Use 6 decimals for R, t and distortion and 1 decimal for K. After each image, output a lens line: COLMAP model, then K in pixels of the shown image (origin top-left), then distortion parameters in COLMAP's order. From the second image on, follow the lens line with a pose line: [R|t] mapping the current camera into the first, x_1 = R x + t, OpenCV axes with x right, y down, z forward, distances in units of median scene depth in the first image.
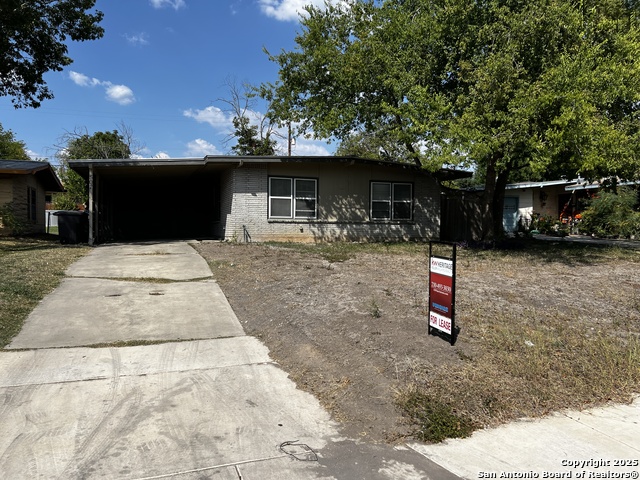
lens RADIAL K [[472.1, 0, 321.5], [0, 472.1, 240.4], [0, 0, 1]] dist [-0.040449, -0.010849]
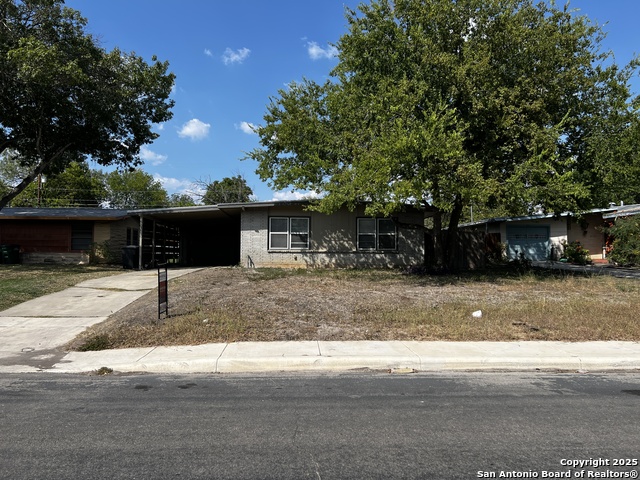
lens RADIAL K [[472.1, 0, 318.3], [0, 472.1, 237.8], [0, 0, 1]] dist [-0.040449, -0.010849]
pose [[0.947129, -0.014991, -0.320502, 0.396474], [-0.007680, 0.997562, -0.069356, 0.008902], [0.320760, 0.068151, 0.944705, -0.161826]]
